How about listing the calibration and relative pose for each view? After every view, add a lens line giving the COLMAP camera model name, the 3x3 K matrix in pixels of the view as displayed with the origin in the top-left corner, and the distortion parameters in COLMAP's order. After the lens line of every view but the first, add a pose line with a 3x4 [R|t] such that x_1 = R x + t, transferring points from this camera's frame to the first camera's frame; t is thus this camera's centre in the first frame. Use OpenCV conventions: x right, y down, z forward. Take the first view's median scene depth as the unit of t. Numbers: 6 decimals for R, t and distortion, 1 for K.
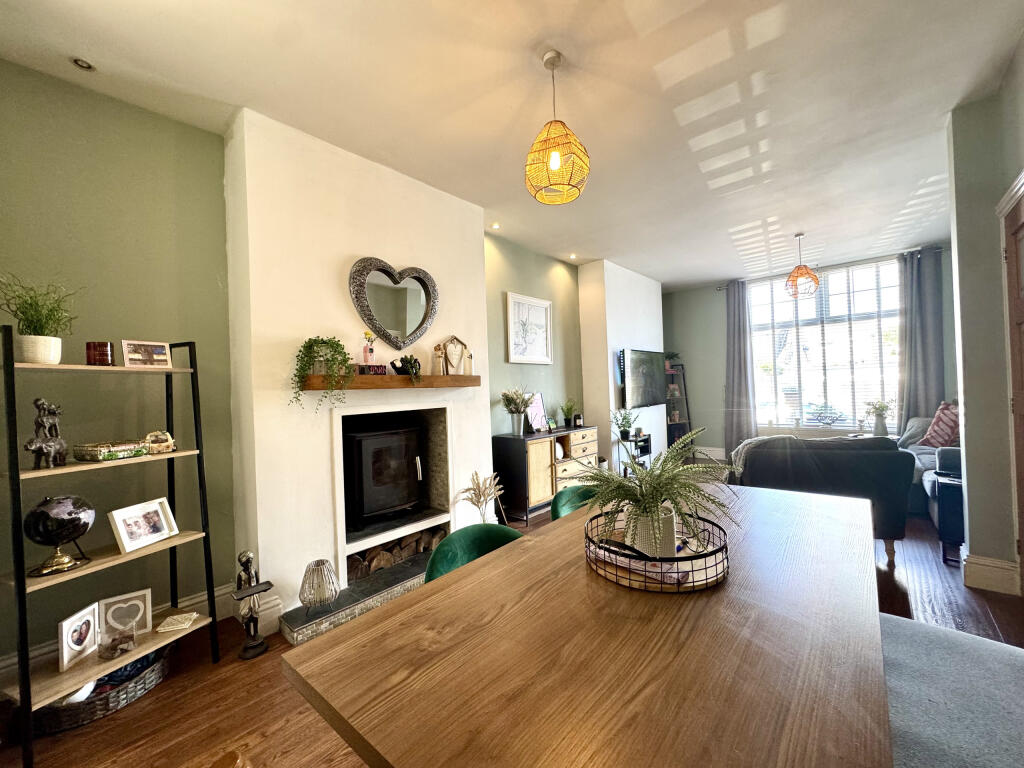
lens RADIAL K [[410.4, 0, 512.0], [0, 410.4, 384.0], [0, 0, 1]] dist [-0.003782, -0.000016]
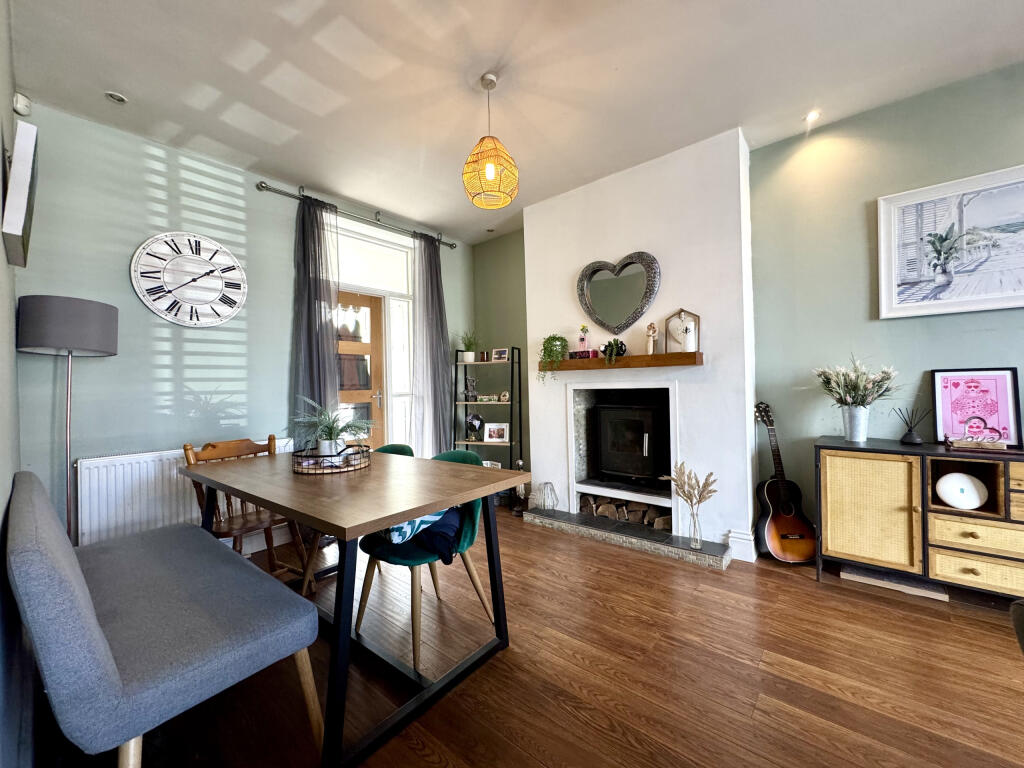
lens RADIAL K [[410.4, 0, 512.0], [0, 410.4, 384.0], [0, 0, 1]] dist [-0.003782, -0.000016]
pose [[0.025130, 0.033124, -0.999135, 0.888036], [0.032173, 0.998906, 0.033926, 0.005748], [0.999166, -0.032998, 0.024037, 0.710571]]
